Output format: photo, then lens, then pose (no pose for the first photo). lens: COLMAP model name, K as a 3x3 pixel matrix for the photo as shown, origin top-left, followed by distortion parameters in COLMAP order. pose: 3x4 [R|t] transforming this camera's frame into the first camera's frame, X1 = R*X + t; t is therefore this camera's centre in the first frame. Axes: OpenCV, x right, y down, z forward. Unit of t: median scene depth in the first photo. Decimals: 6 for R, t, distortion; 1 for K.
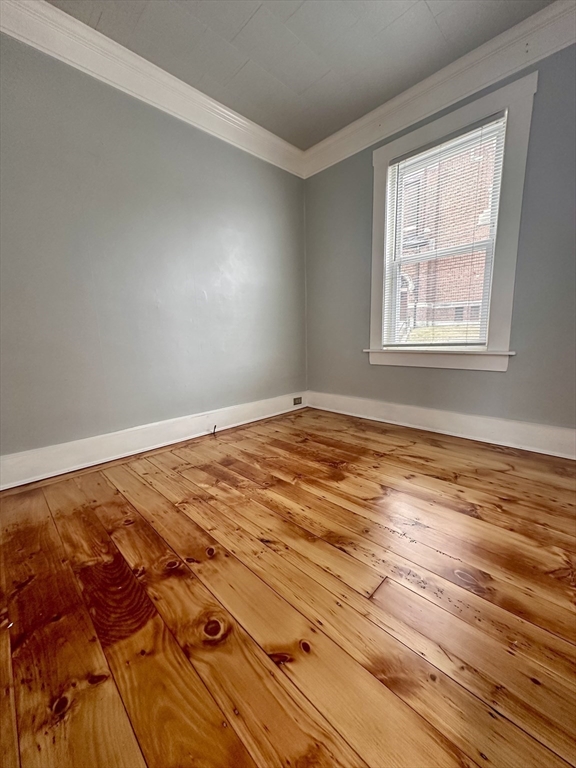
lens RADIAL K [[301.4, 0, 288.0], [0, 301.4, 384.3], [0, 0, 1]] dist [-0.004715, 0.000677]
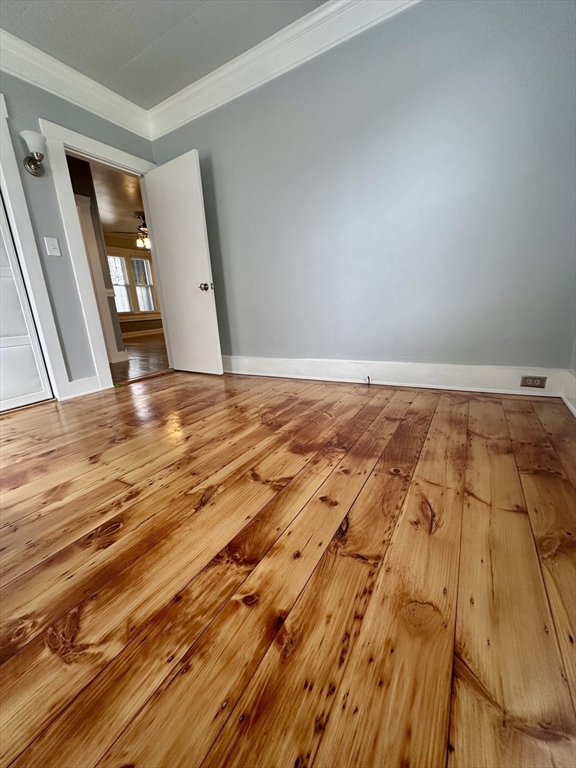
lens RADIAL K [[301.4, 0, 289.7], [0, 301.4, 383.4], [0, 0, 1]] dist [-0.004715, 0.000677]
pose [[0.262490, 0.250704, -0.931798, 0.820503], [-0.099683, 0.967537, 0.232239, -0.055602], [0.959772, 0.031924, 0.278960, 0.678315]]
